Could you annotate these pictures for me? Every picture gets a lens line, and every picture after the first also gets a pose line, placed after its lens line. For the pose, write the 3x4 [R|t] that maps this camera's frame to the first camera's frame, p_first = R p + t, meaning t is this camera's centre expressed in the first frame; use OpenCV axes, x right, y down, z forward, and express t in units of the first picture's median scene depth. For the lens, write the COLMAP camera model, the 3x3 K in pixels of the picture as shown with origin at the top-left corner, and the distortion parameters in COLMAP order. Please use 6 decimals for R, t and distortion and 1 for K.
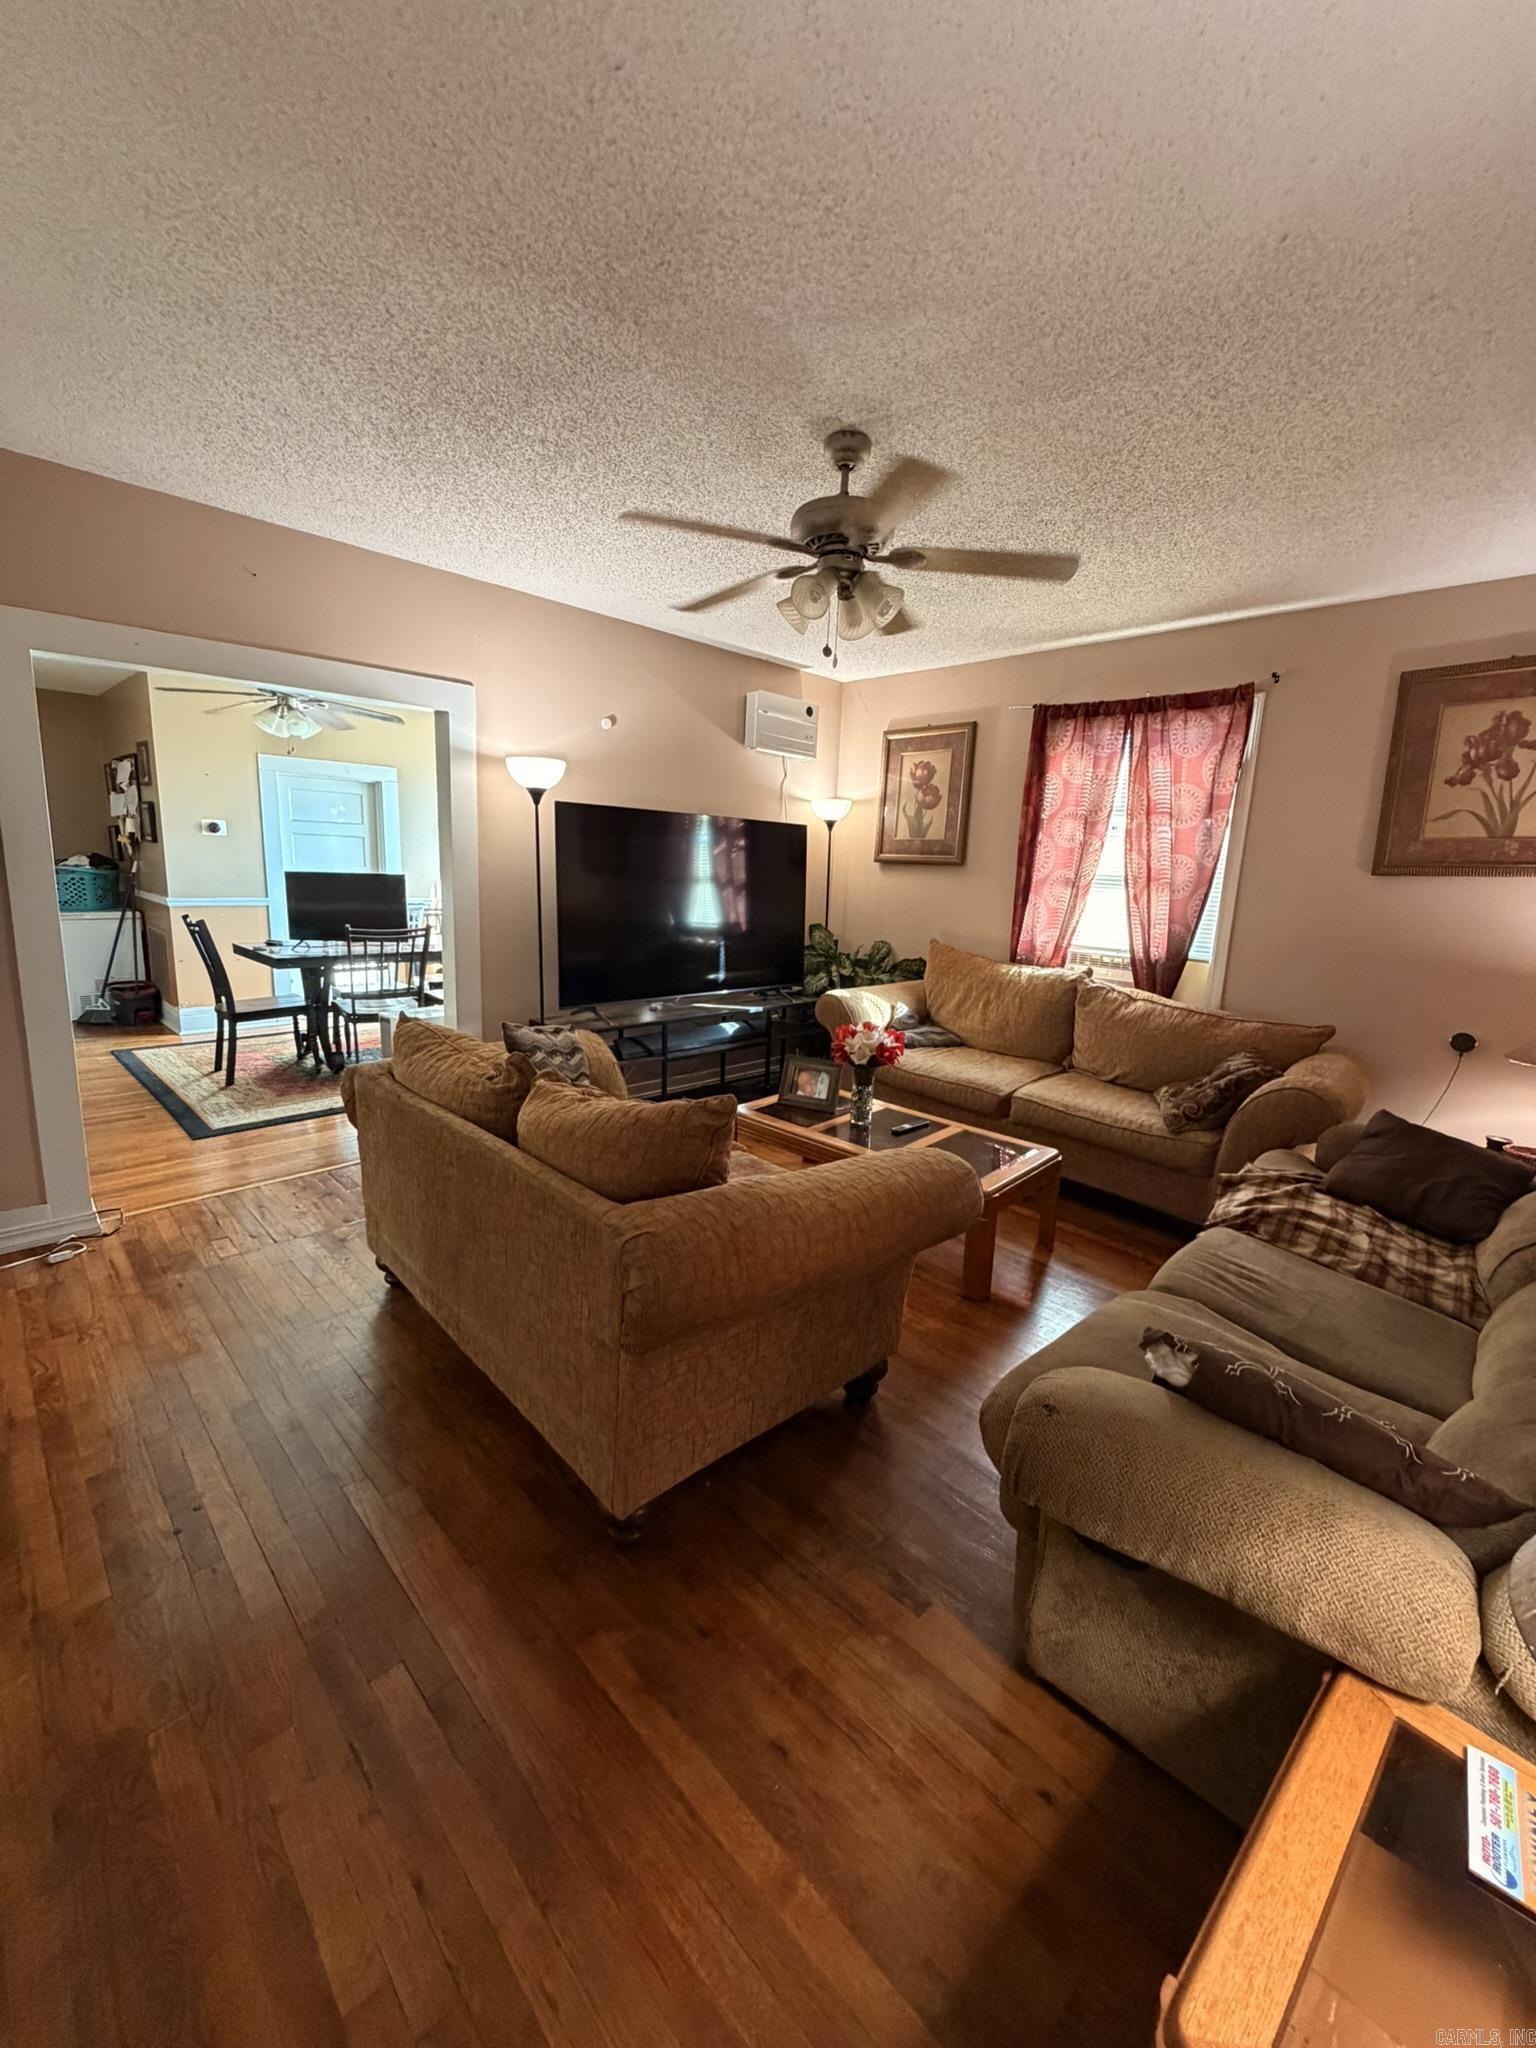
lens RADIAL K [[815.3, 0, 771.3], [0, 815.3, 1016.7], [0, 0, 1]] dist [-0.000032, 0.000238]
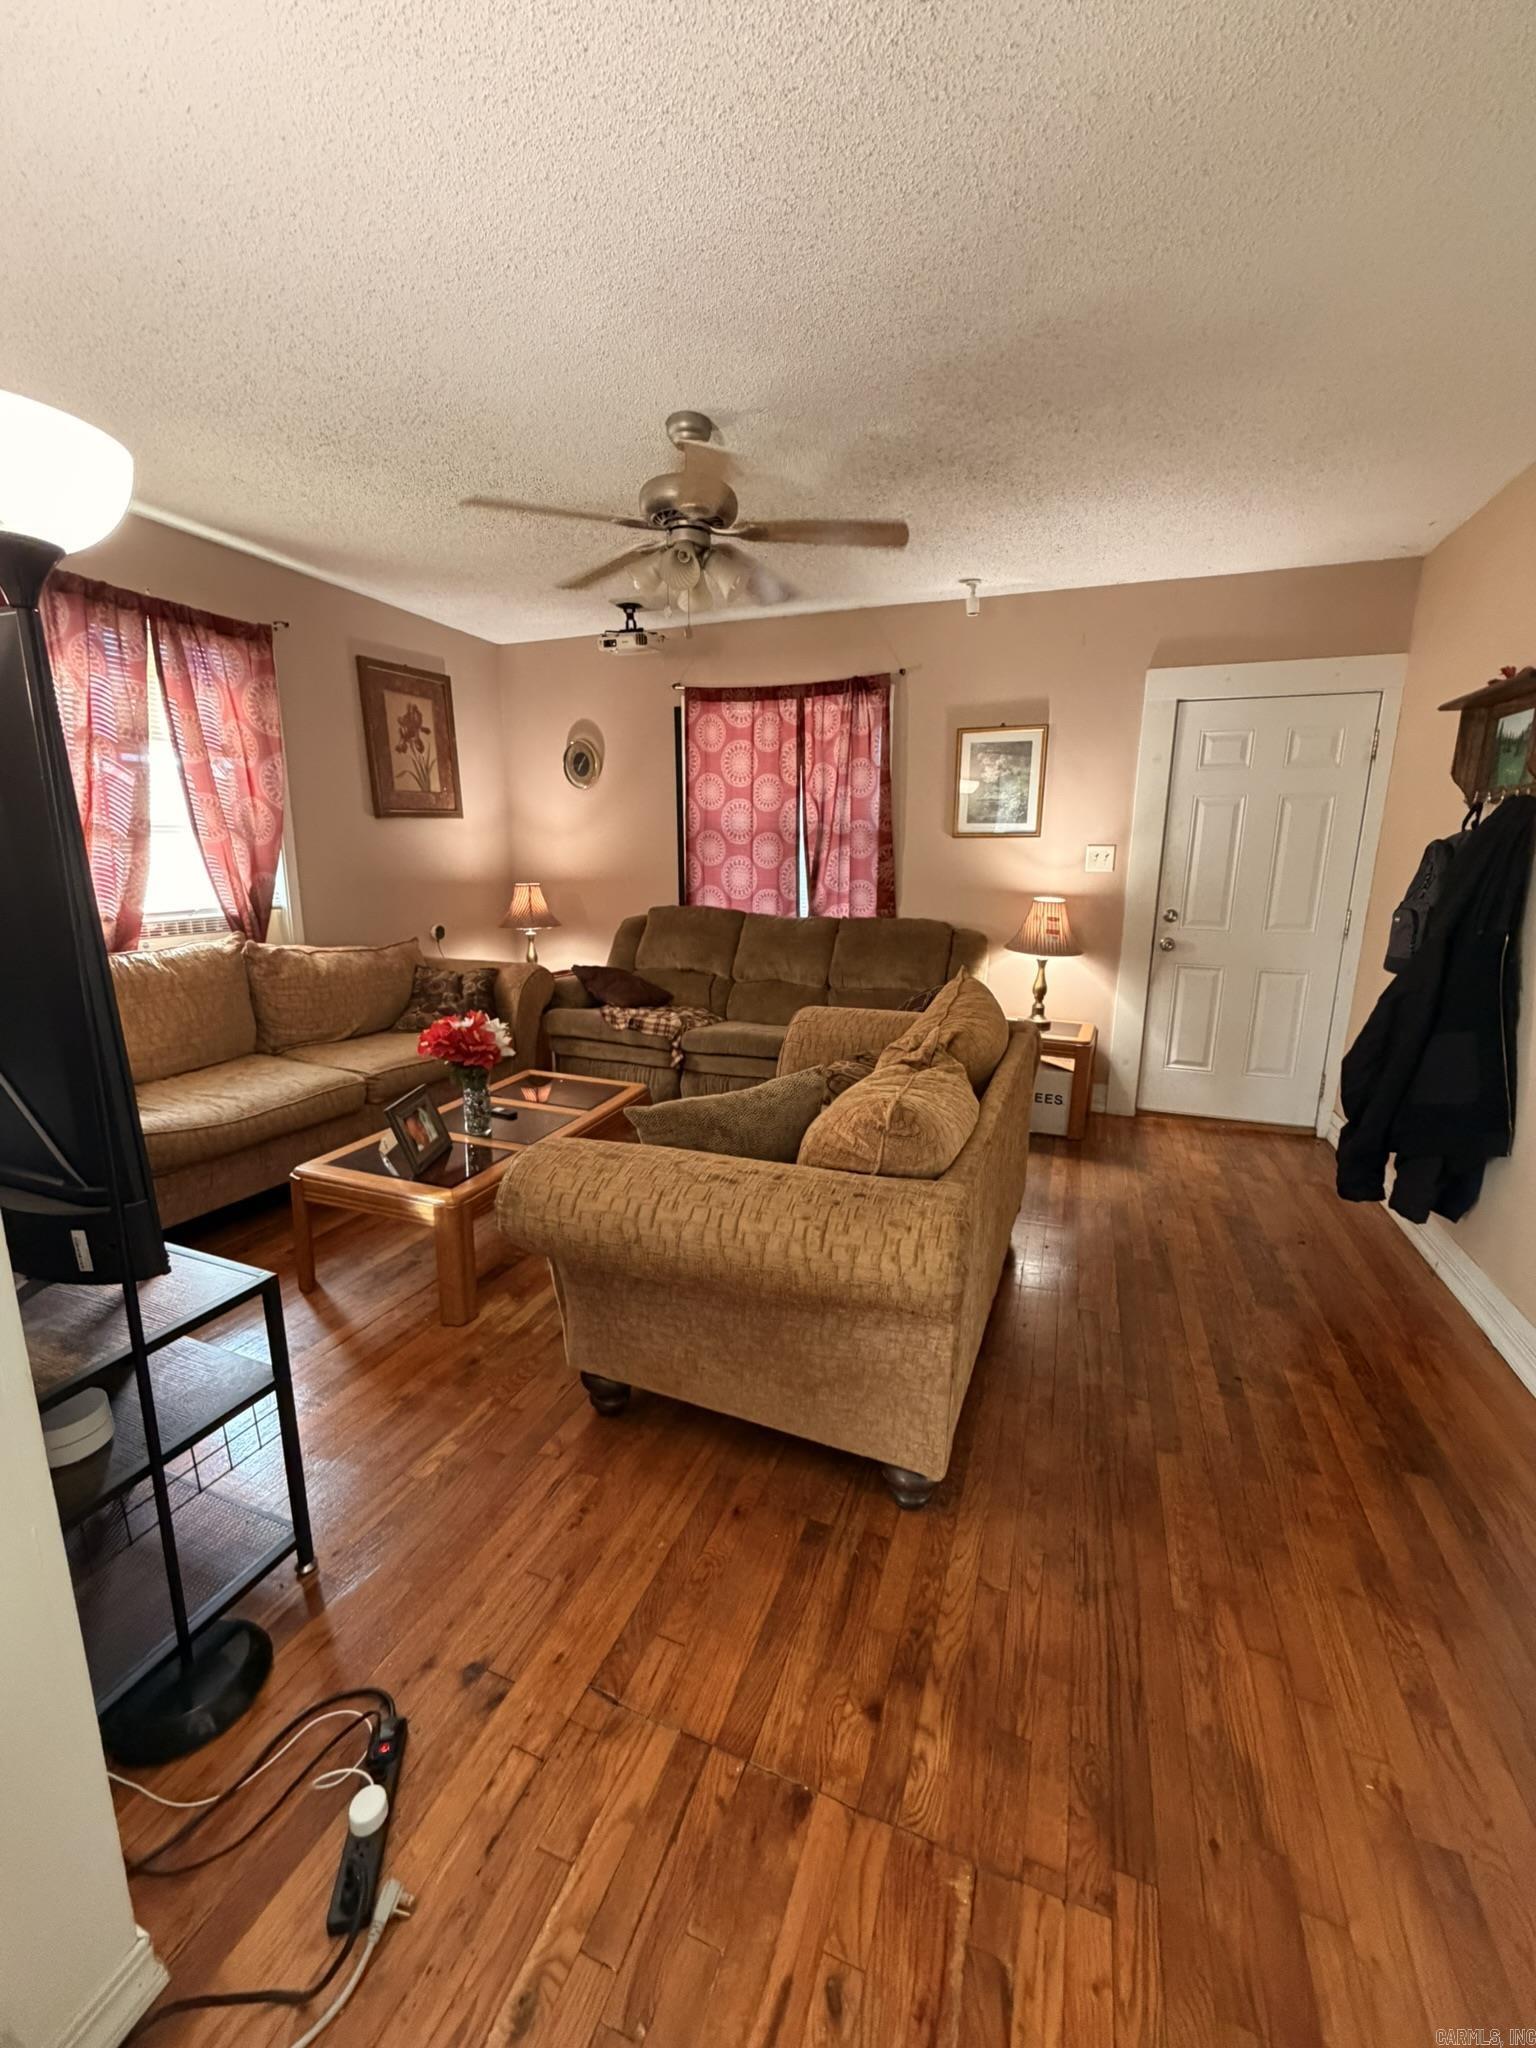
lens RADIAL K [[813.0, 0, 770.2], [0, 813.0, 1016.5], [0, 0, 1]] dist [0.000151, 0.000383]
pose [[-0.408683, -0.233548, 0.882289, -0.636153], [0.141169, 0.938895, 0.313922, -0.176897], [-0.901693, 0.252847, -0.350741, 0.881561]]
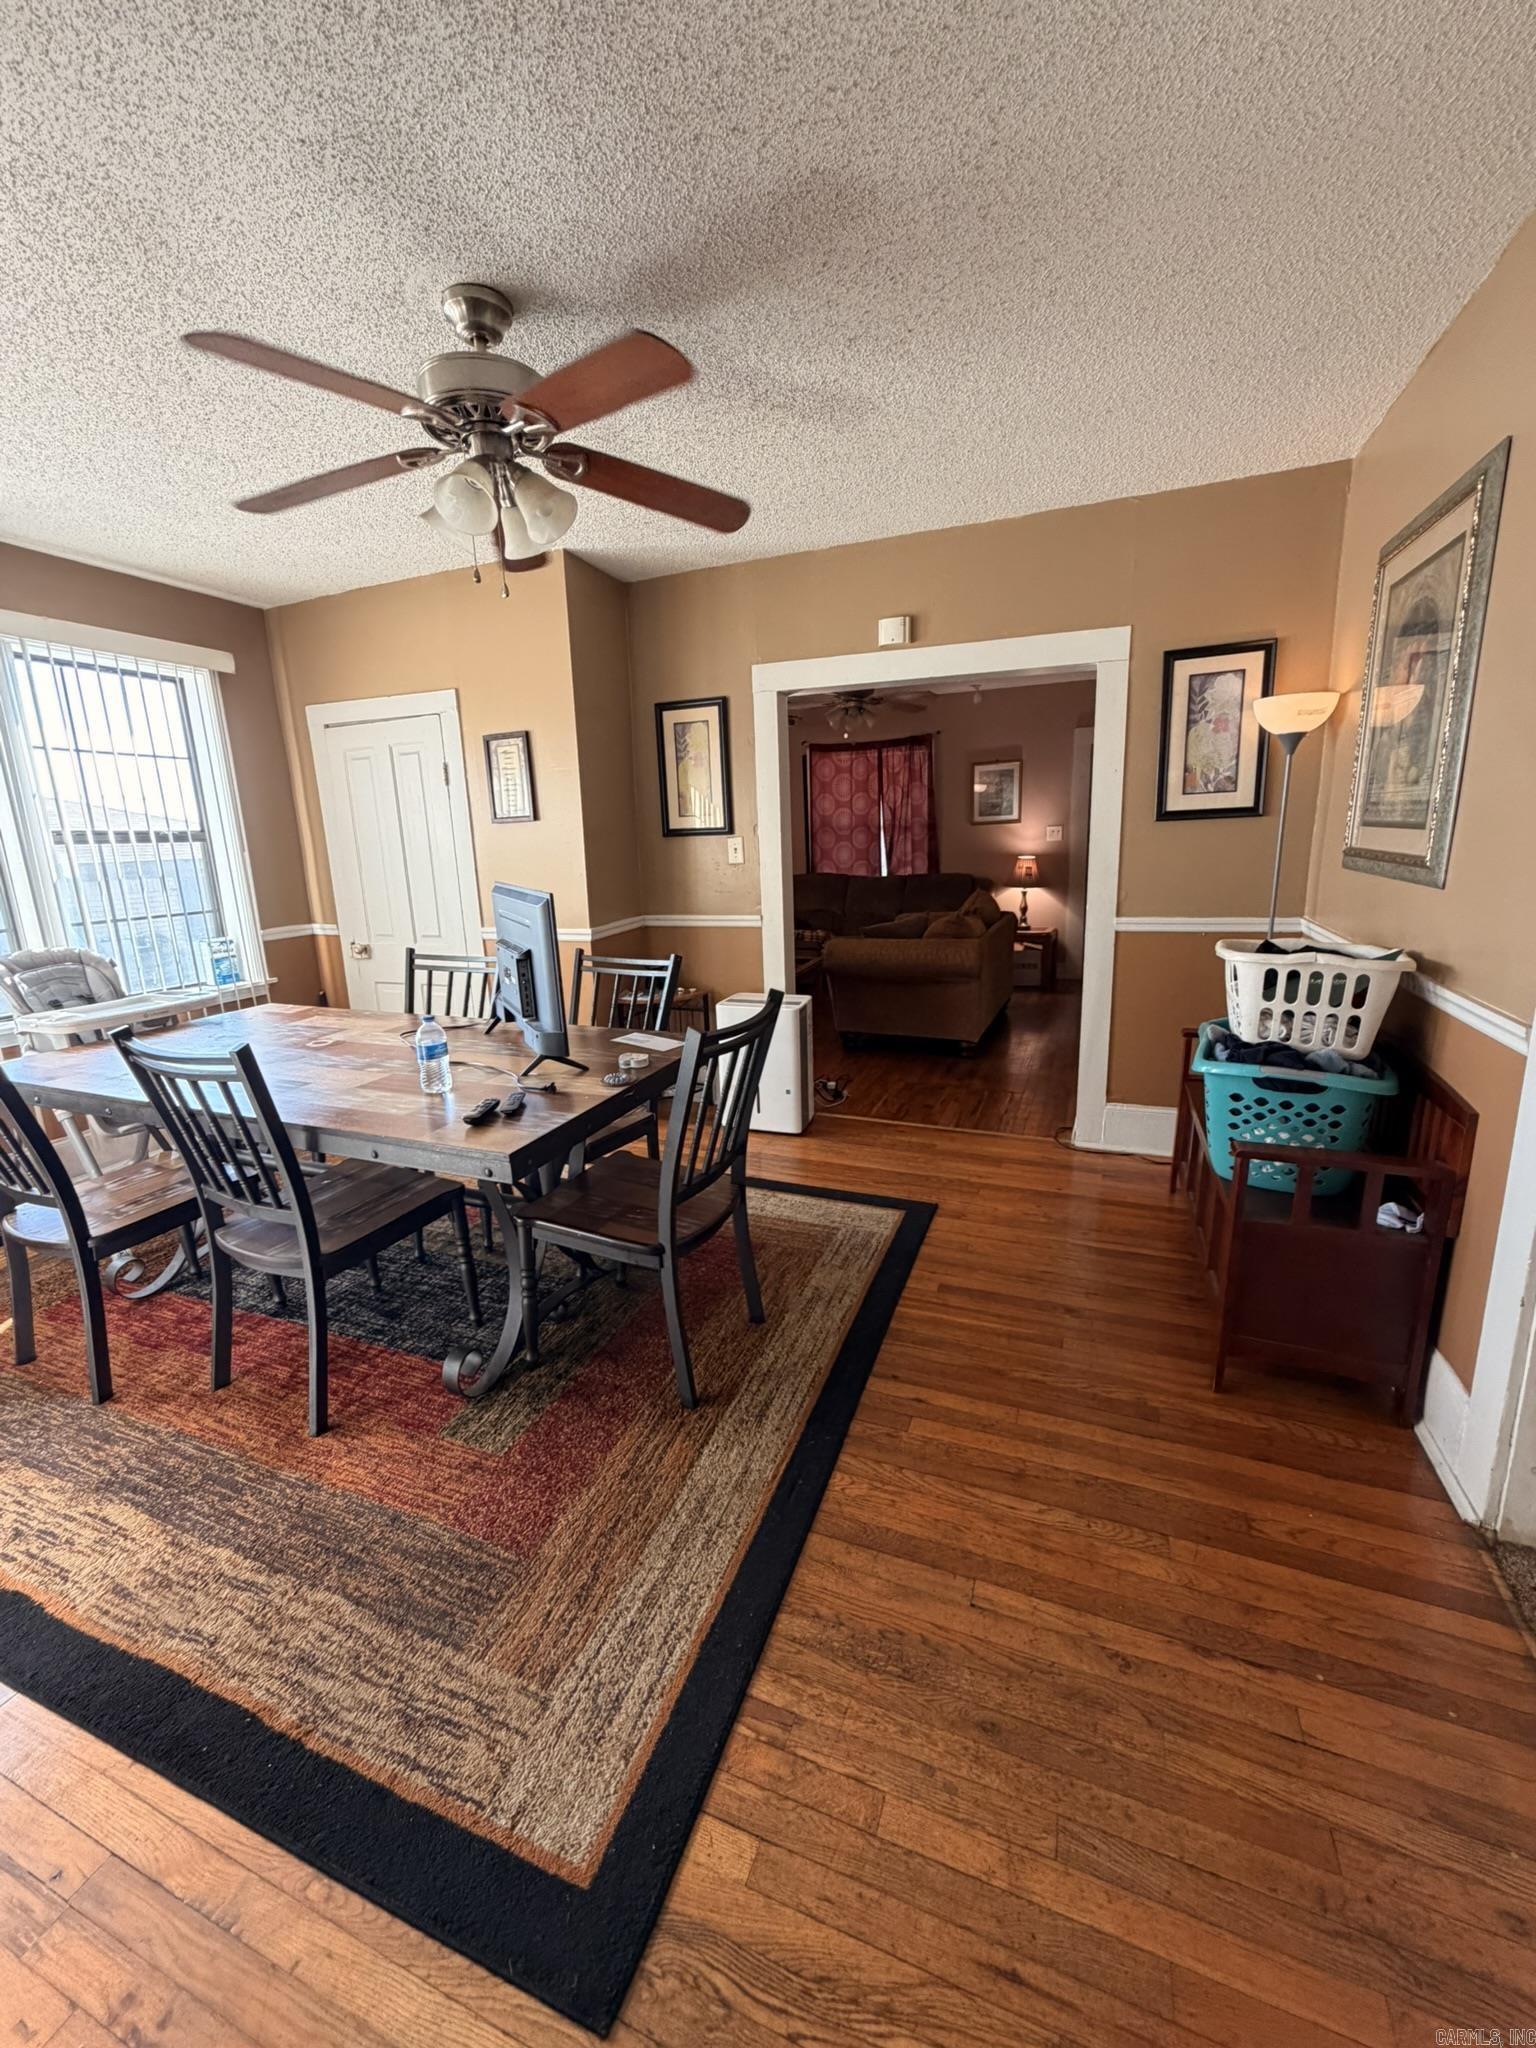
lens RADIAL K [[815.3, 0, 771.3], [0, 815.3, 1016.7], [0, 0, 1]] dist [-0.000032, 0.000238]
pose [[-0.396483, -0.222469, 0.890679, -1.373180], [0.187166, 0.930229, 0.315663, -0.305054], [-0.898760, 0.291860, -0.327182, 1.423312]]
